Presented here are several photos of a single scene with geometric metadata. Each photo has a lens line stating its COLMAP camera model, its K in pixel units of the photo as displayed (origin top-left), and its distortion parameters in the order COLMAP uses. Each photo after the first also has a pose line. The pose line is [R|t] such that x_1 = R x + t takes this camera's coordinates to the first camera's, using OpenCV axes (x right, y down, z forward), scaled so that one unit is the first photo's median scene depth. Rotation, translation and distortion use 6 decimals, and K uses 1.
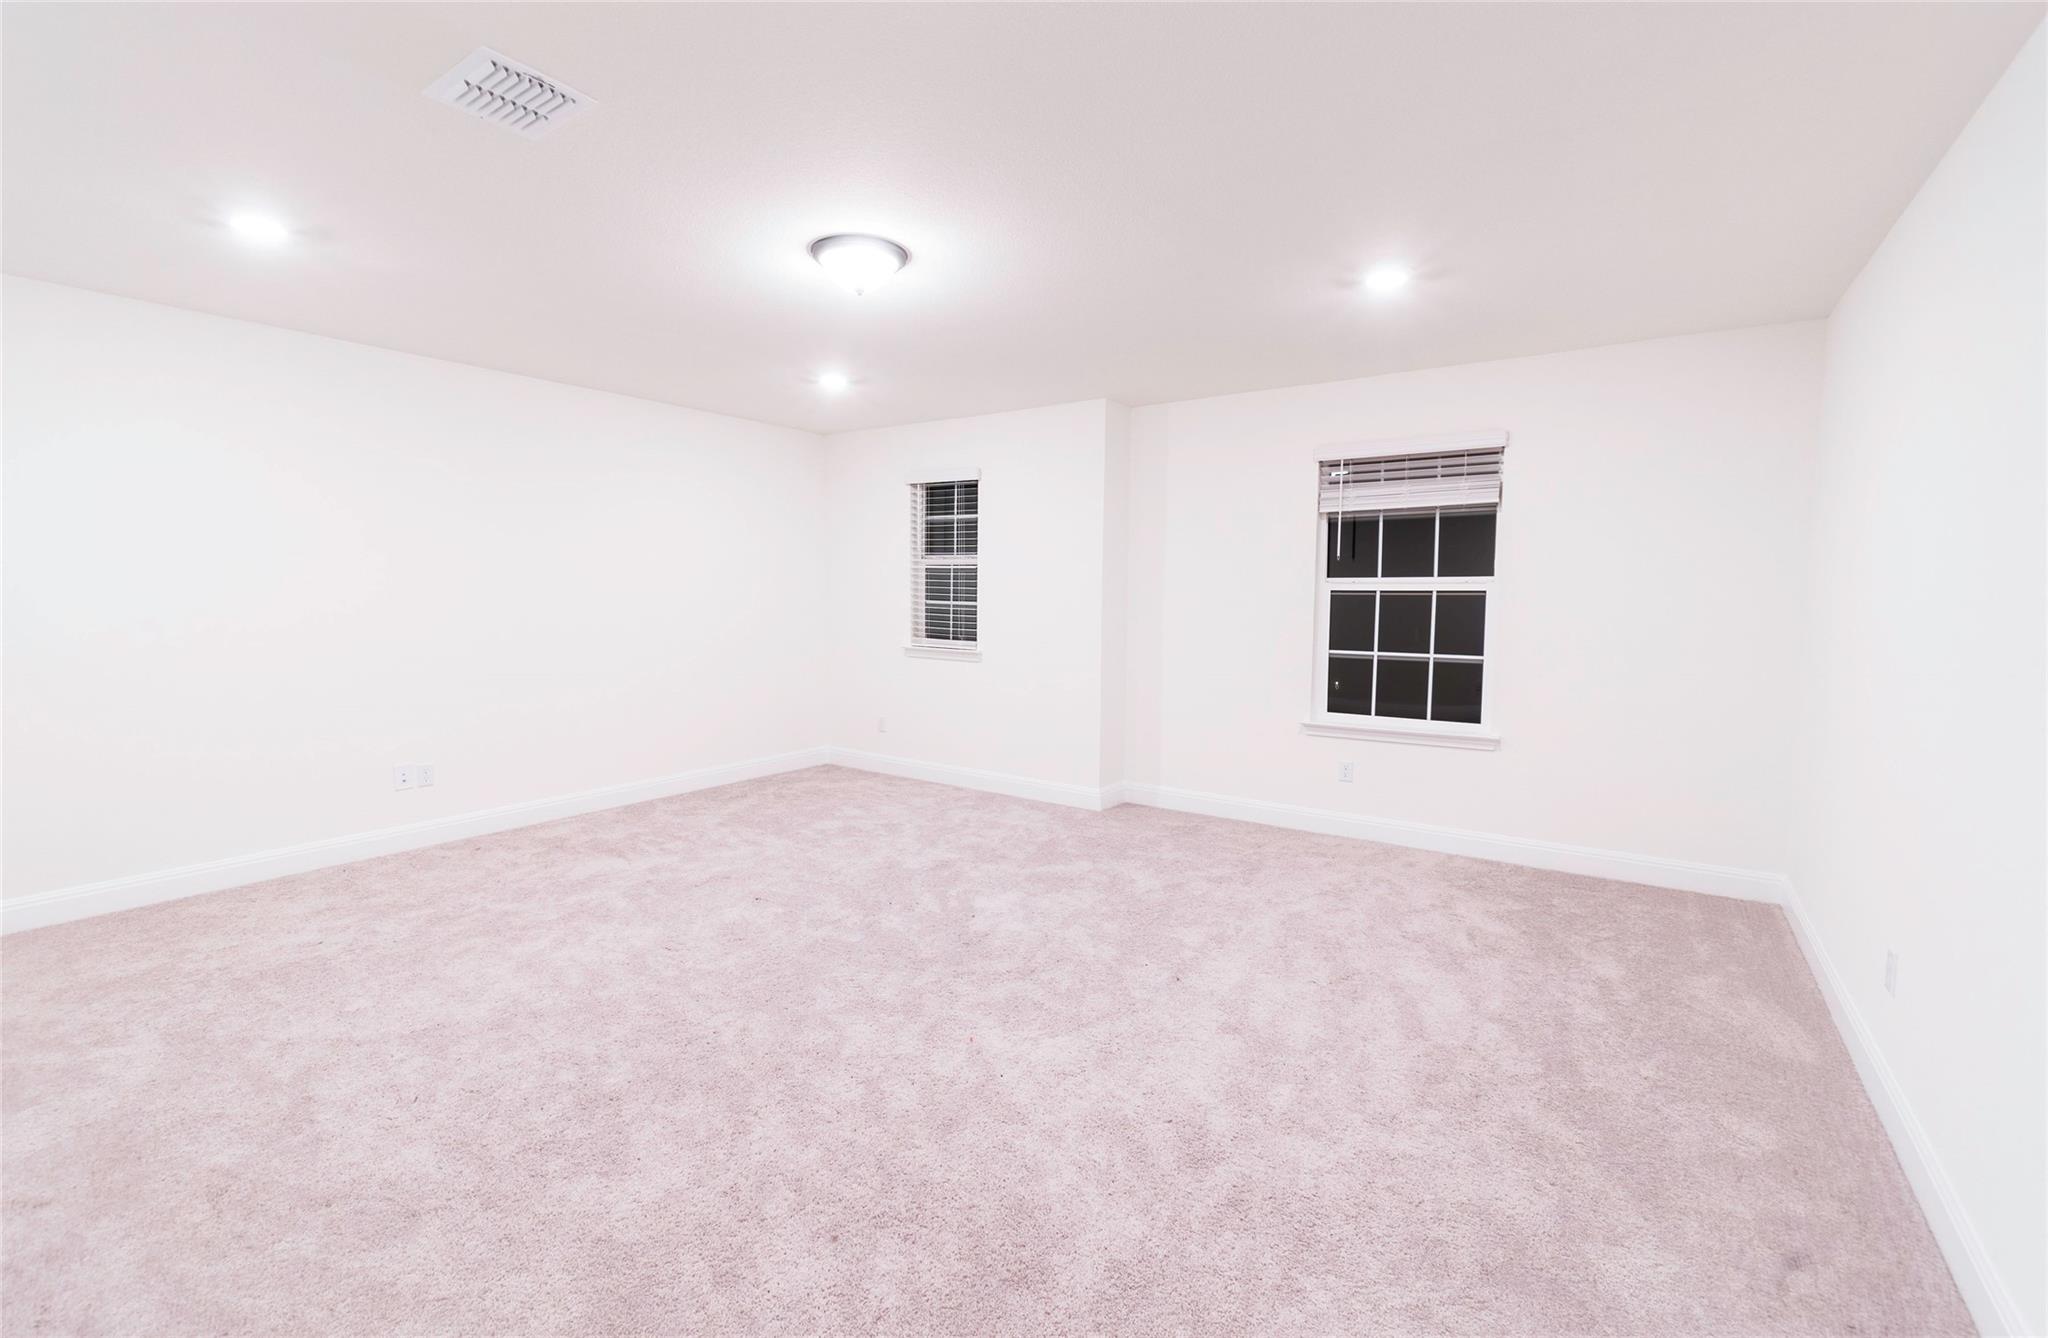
lens RADIAL K [[873.4, 0, 1028.1], [0, 873.4, 660.3], [0, 0, 1]] dist [-0.012662, -0.000247]
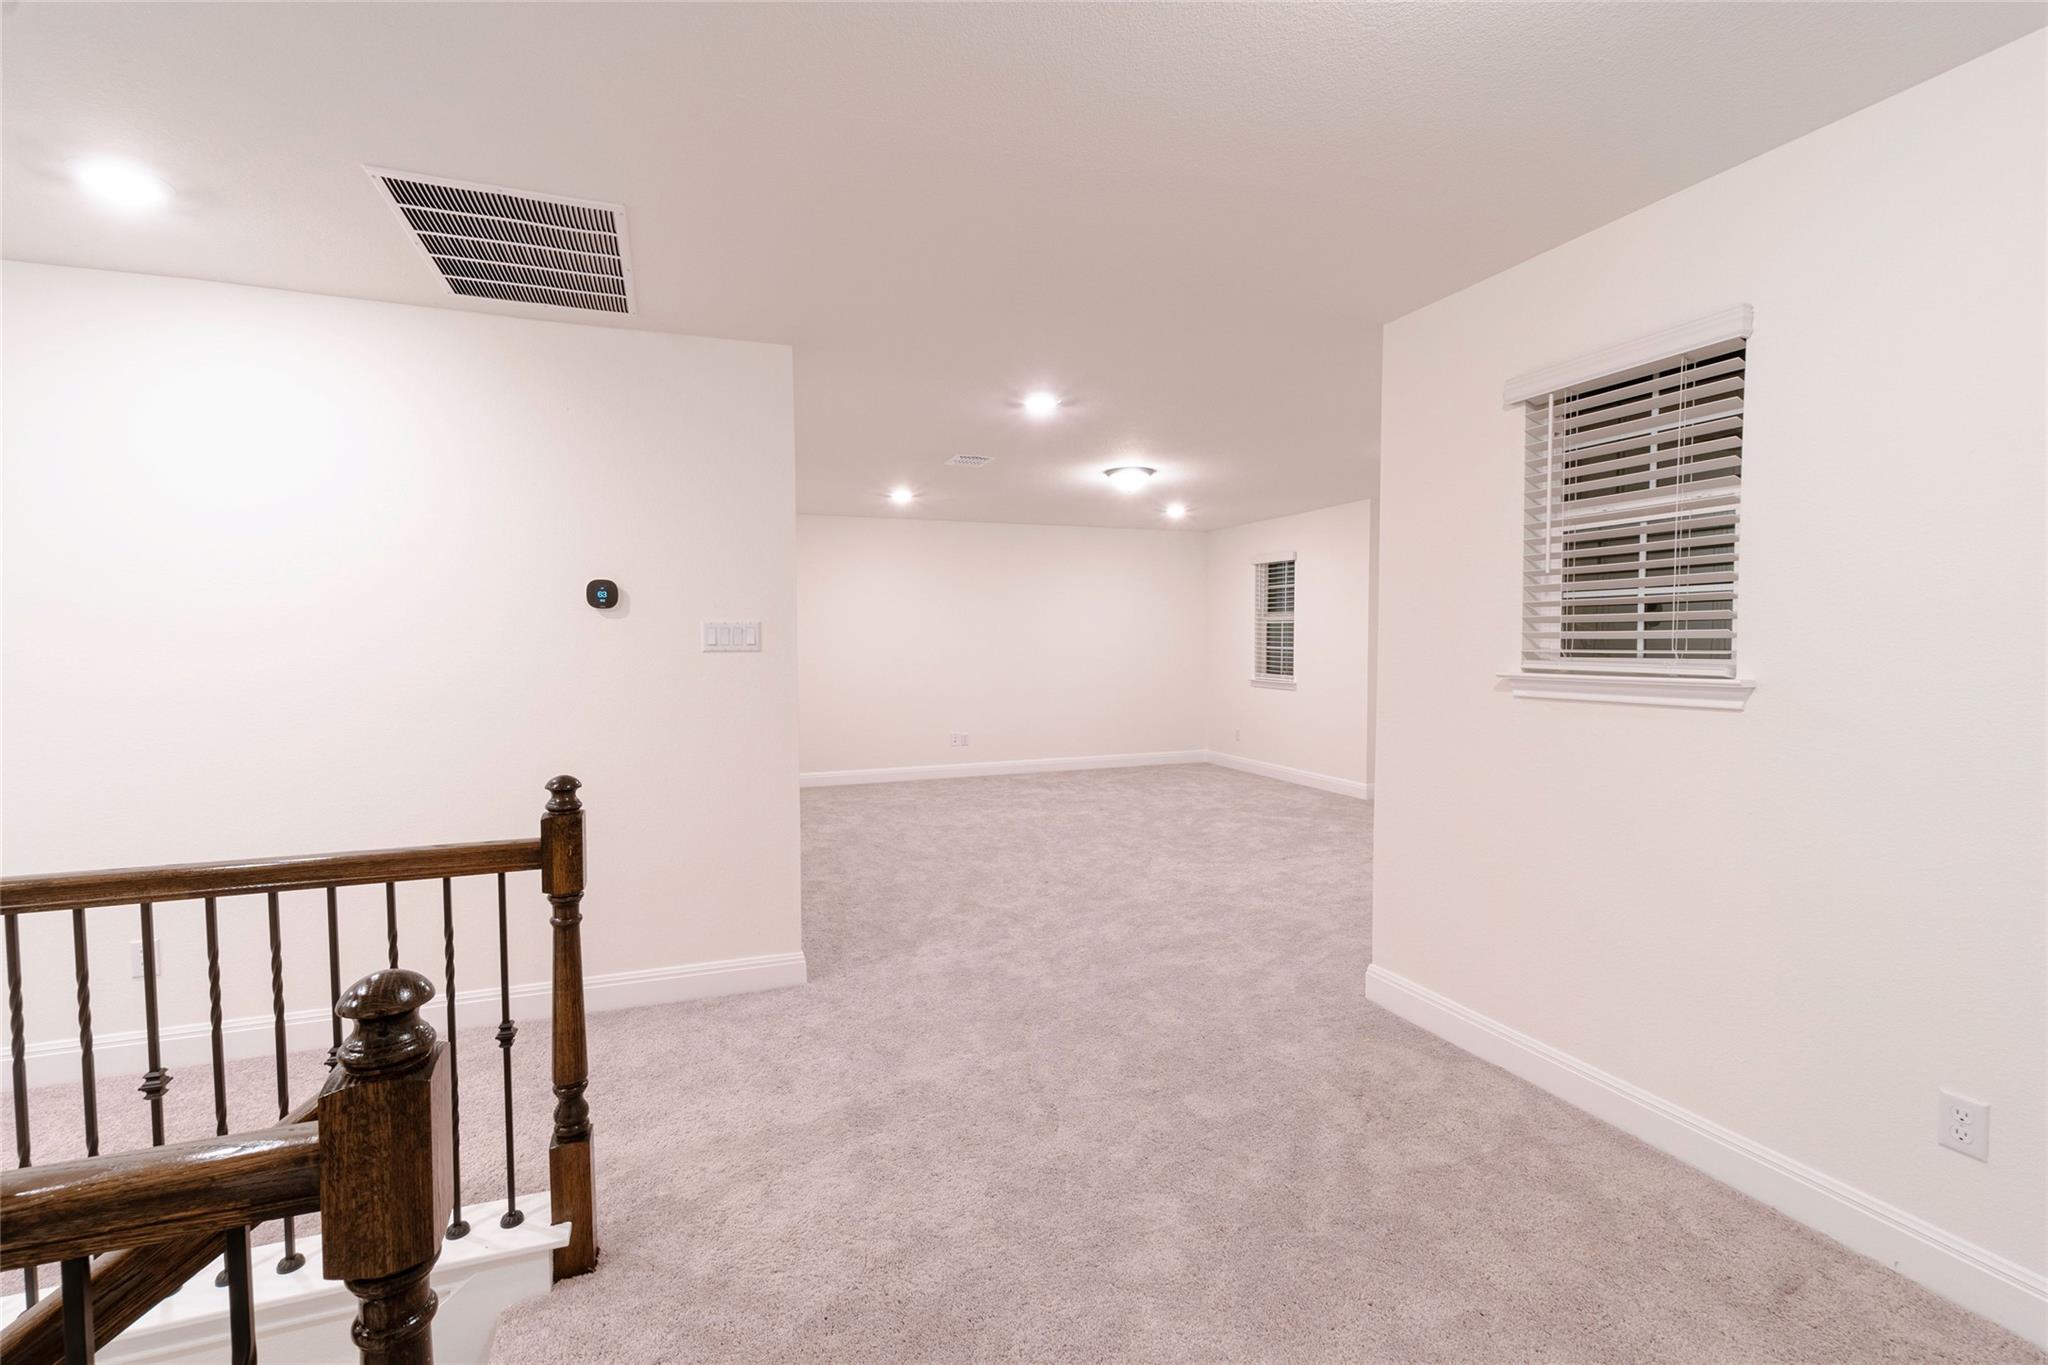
lens RADIAL K [[898.6, 0, 1023.6], [0, 898.6, 688.1], [0, 0, 1]] dist [-0.004386, 0.003754]
pose [[0.821957, 0.014726, -0.569358, 0.435225], [-0.030543, 0.999367, -0.018246, 0.041132], [0.568729, 0.032388, 0.821887, -0.451775]]
